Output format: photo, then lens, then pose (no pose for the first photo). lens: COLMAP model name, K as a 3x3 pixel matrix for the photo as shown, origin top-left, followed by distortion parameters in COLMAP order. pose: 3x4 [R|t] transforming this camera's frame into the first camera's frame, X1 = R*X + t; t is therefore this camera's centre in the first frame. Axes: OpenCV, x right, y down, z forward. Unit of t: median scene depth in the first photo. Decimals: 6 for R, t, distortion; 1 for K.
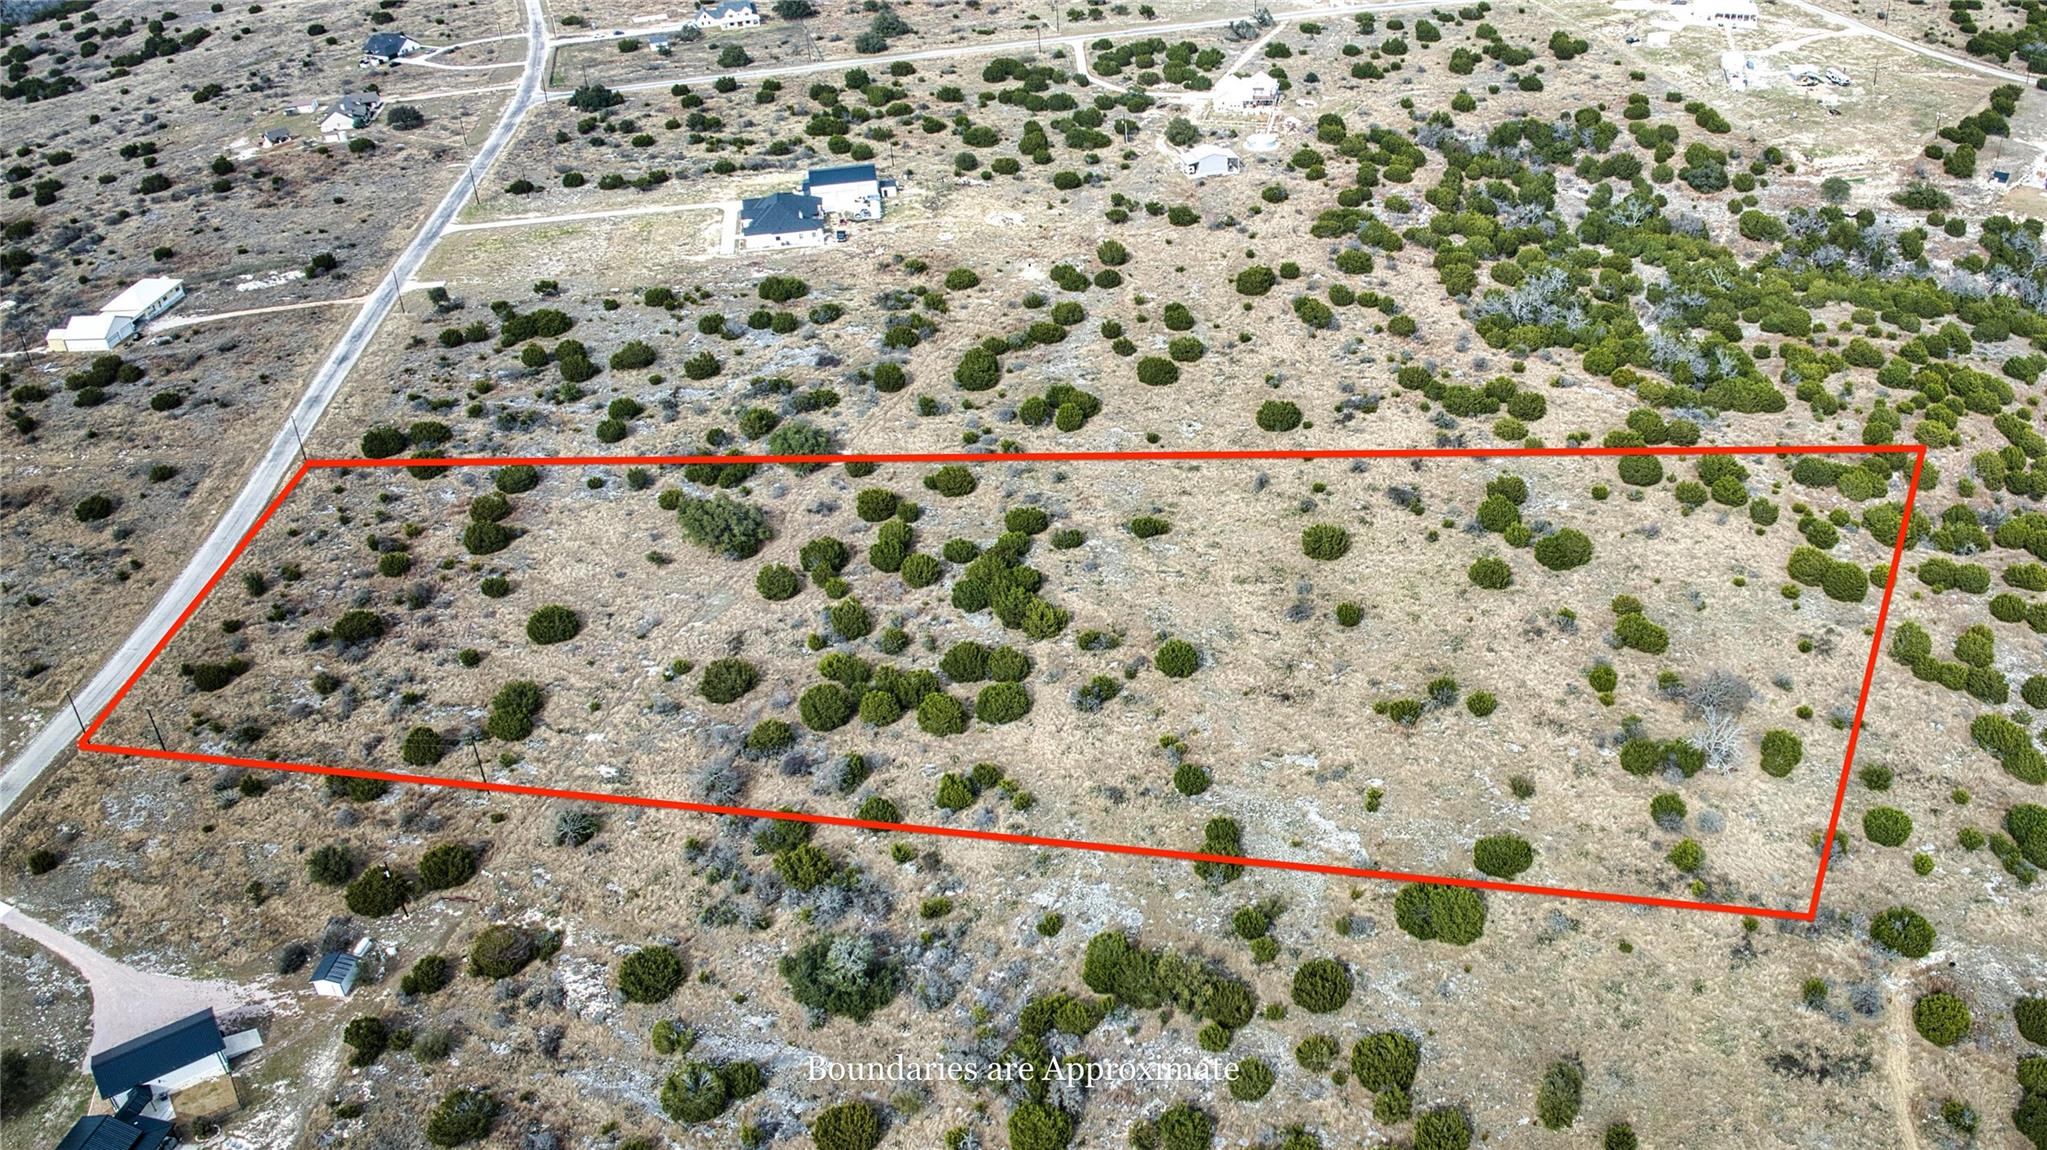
lens RADIAL K [[1767.2, 0, 1237.3], [0, 1767.2, 584.7], [0, 0, 1]] dist [-0.089250, -0.023921]
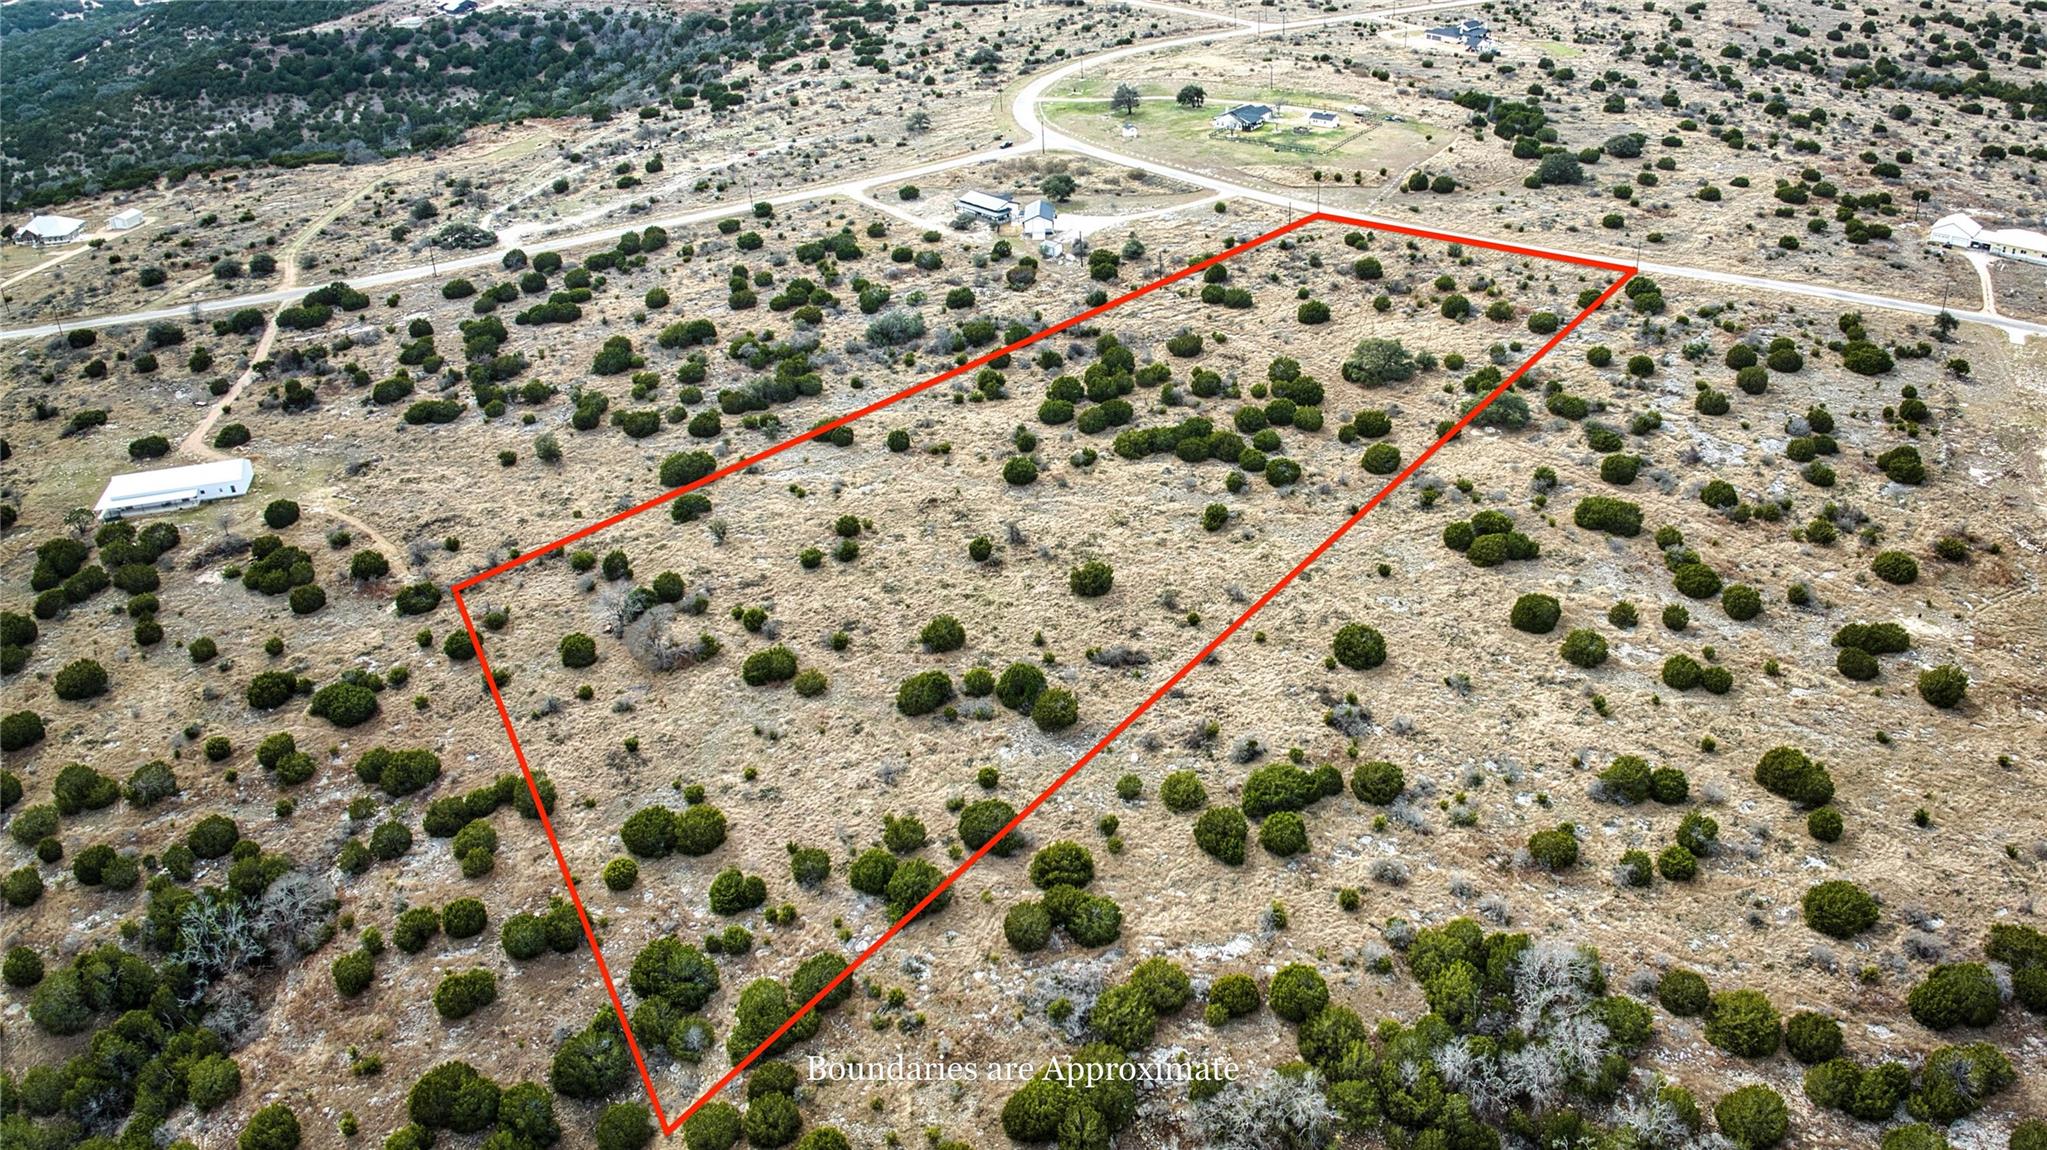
lens RADIAL K [[1619.5, 0, 1167.9], [0, 1619.5, 492.6], [0, 0, 1]] dist [-0.103026, -0.016140]
pose [[-0.571463, 0.393478, -0.720142, 0.606660], [-0.420273, 0.613403, 0.668661, -0.624772], [0.704841, 0.684771, -0.185169, 1.059858]]
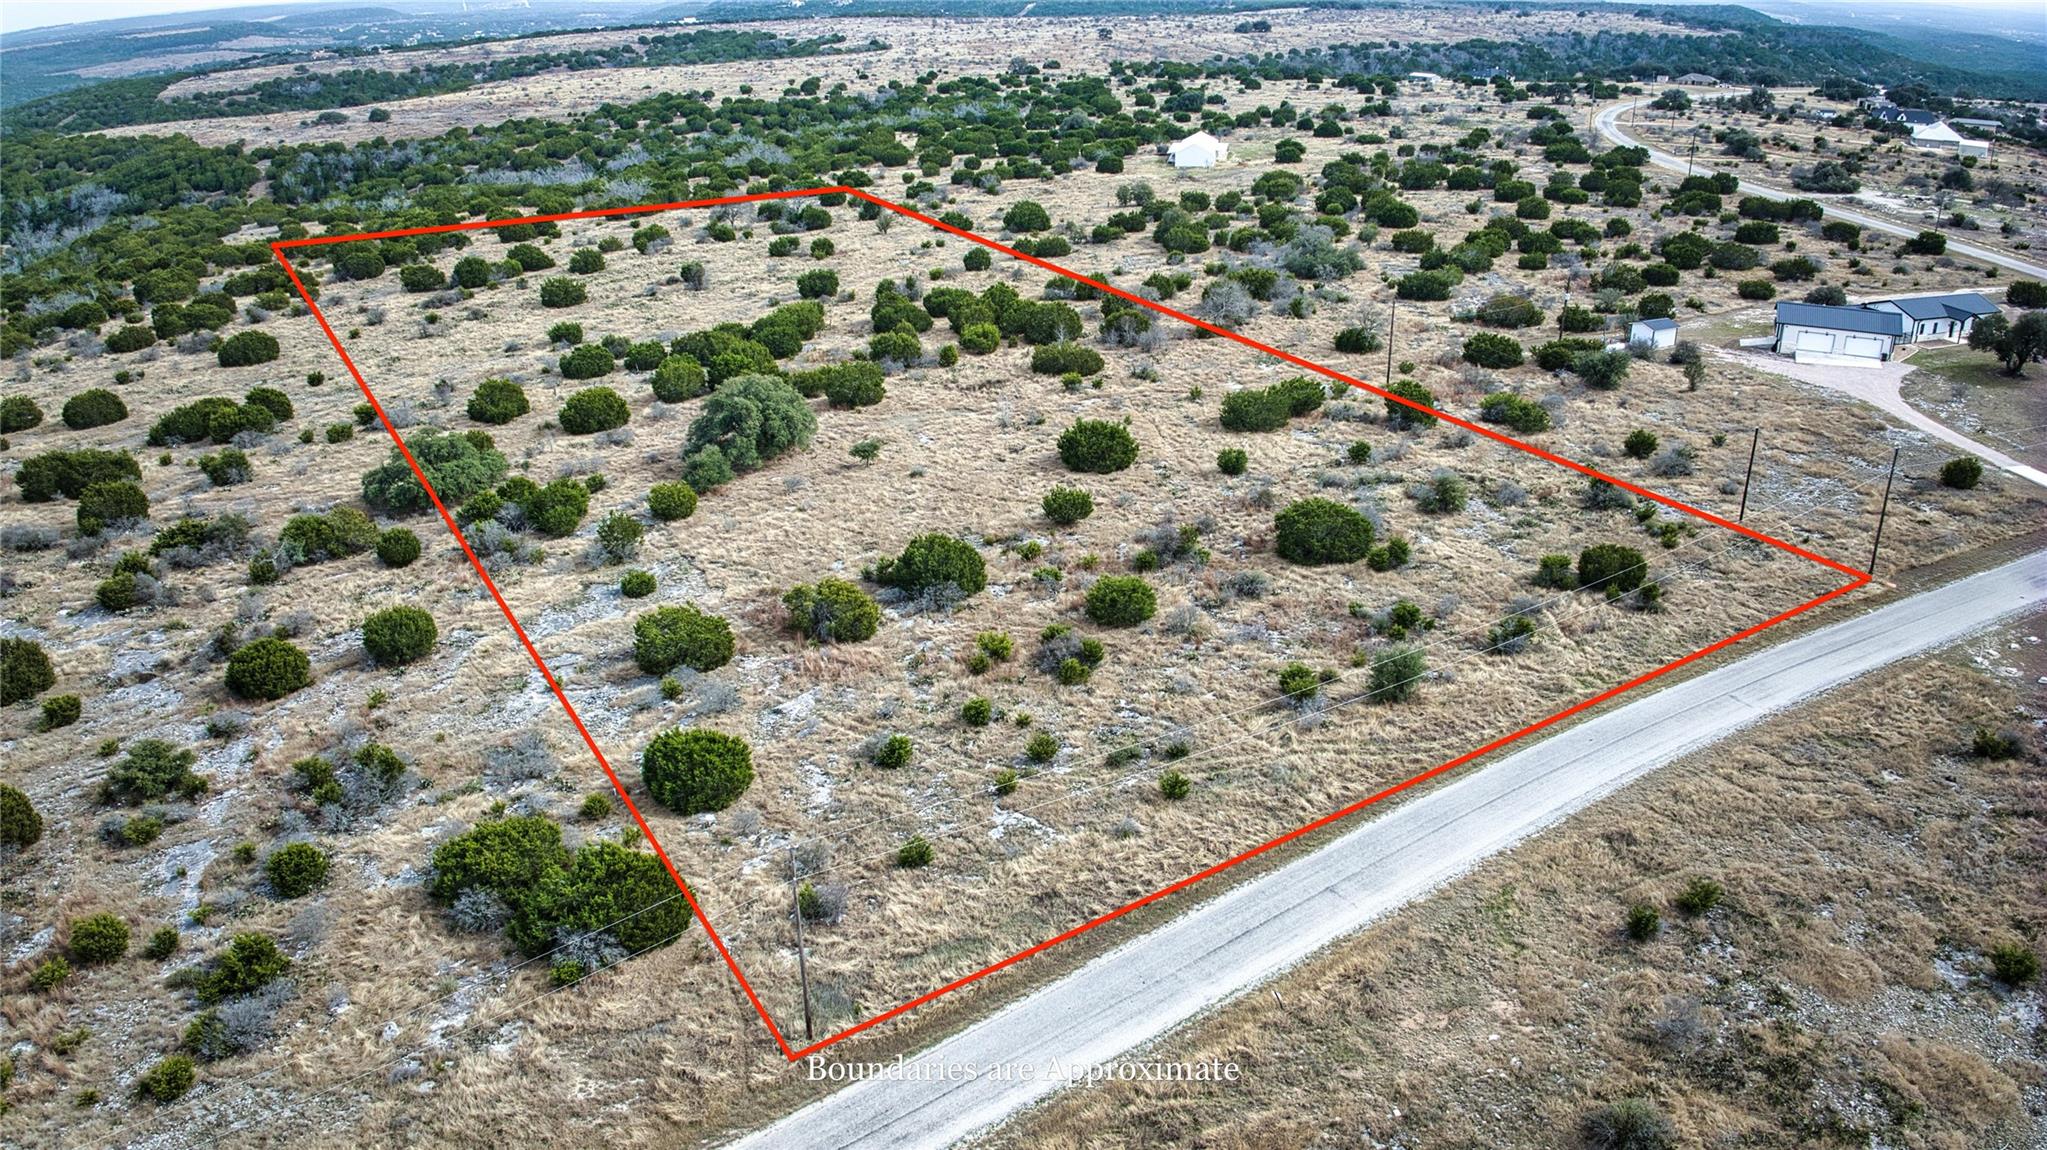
lens RADIAL K [[1437.8, 0, 1027.4], [0, 1437.8, 572.5], [0, 0, 1]] dist [-0.104241, -0.014538]
pose [[-0.469784, -0.331971, 0.817984, -0.677615], [0.495851, 0.667388, 0.555630, -0.203052], [-0.730366, 0.666625, -0.148920, 0.936654]]
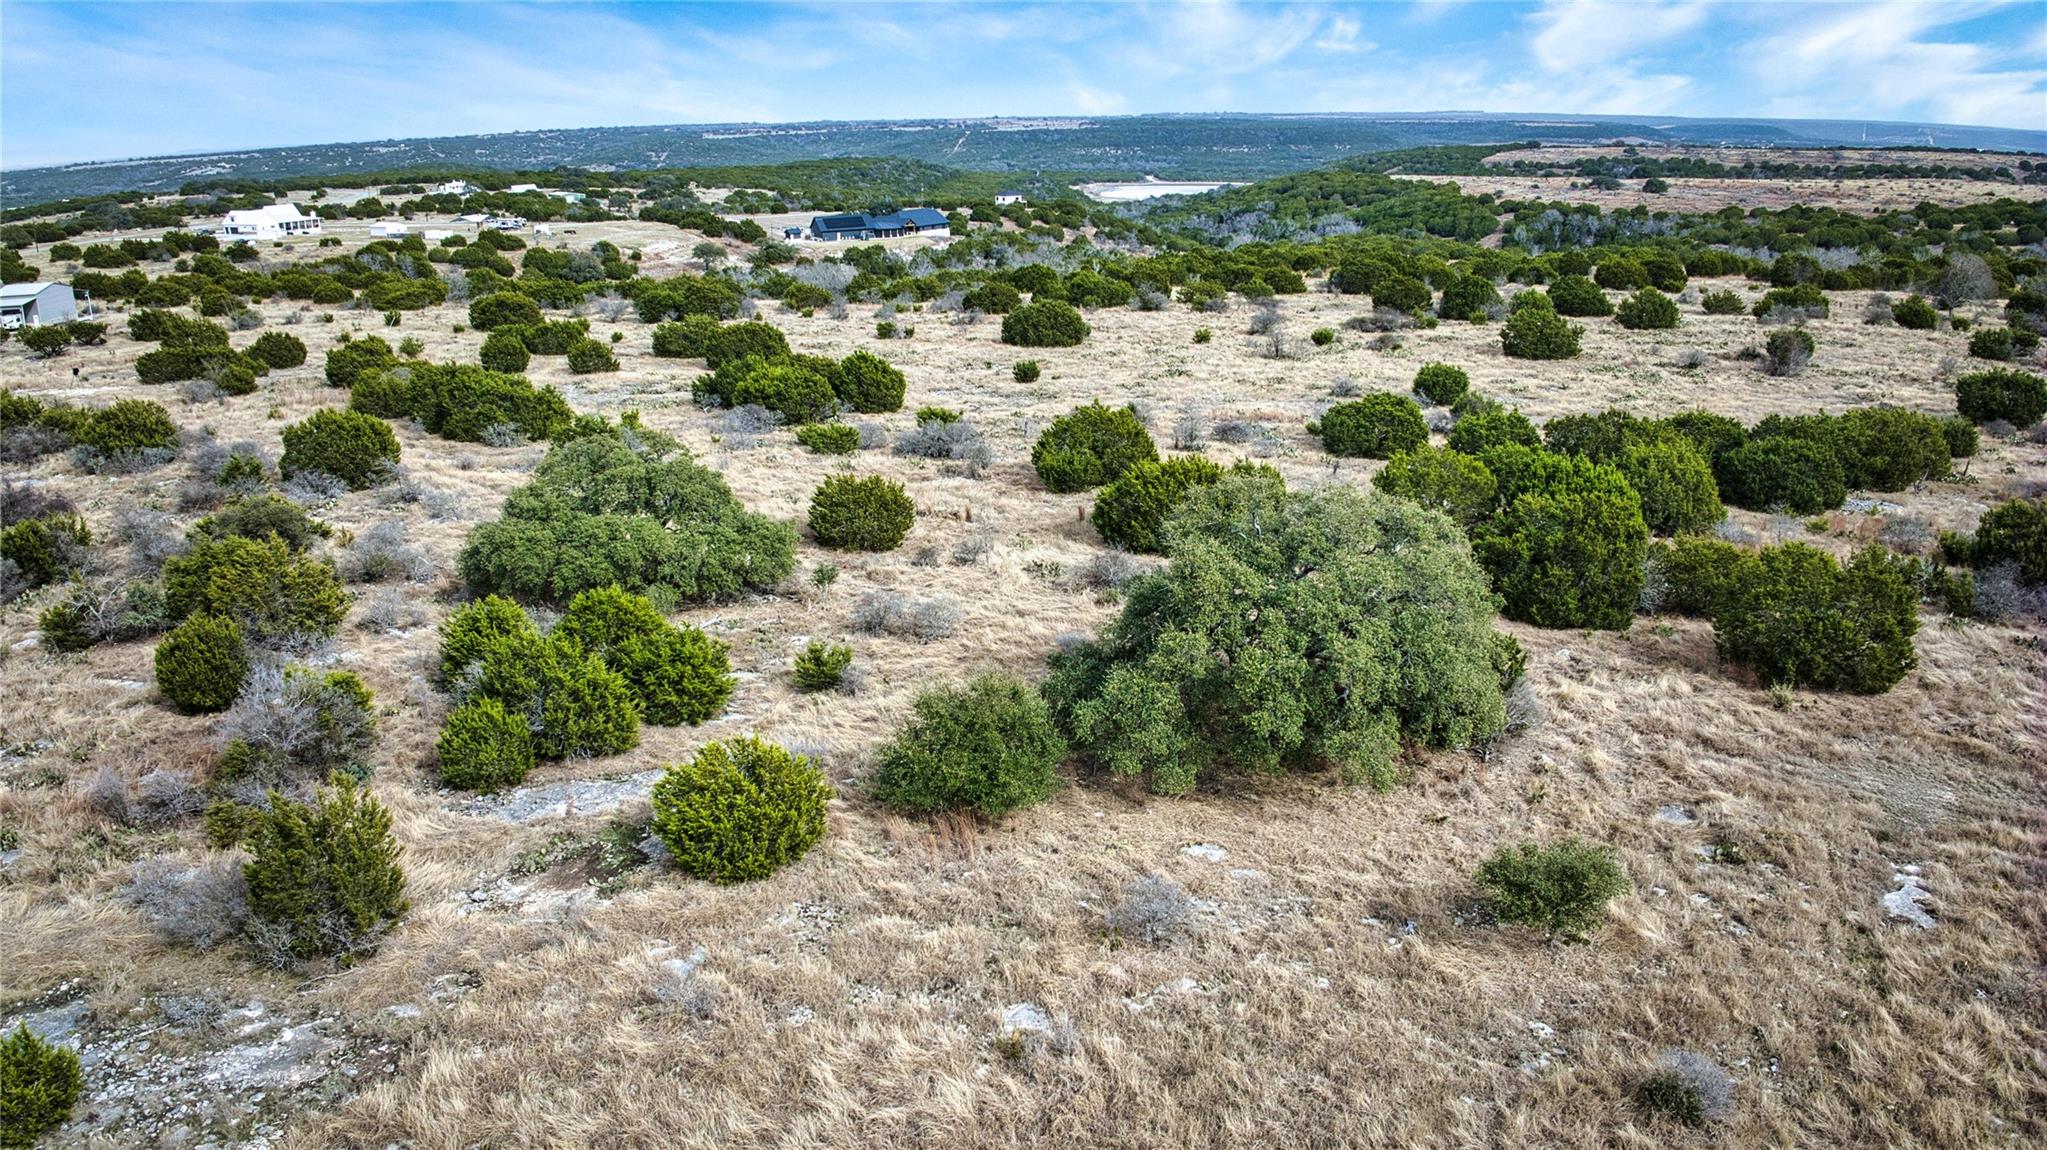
lens RADIAL K [[1437.8, 0, 1024.1], [0, 1437.8, 574.4], [0, 0, 1]] dist [-0.104241, -0.014538]
pose [[0.395449, -0.277452, 0.875580, -0.387768], [0.503729, 0.862644, 0.045848, -0.055286], [-0.768035, 0.422925, 0.480892, 0.855681]]
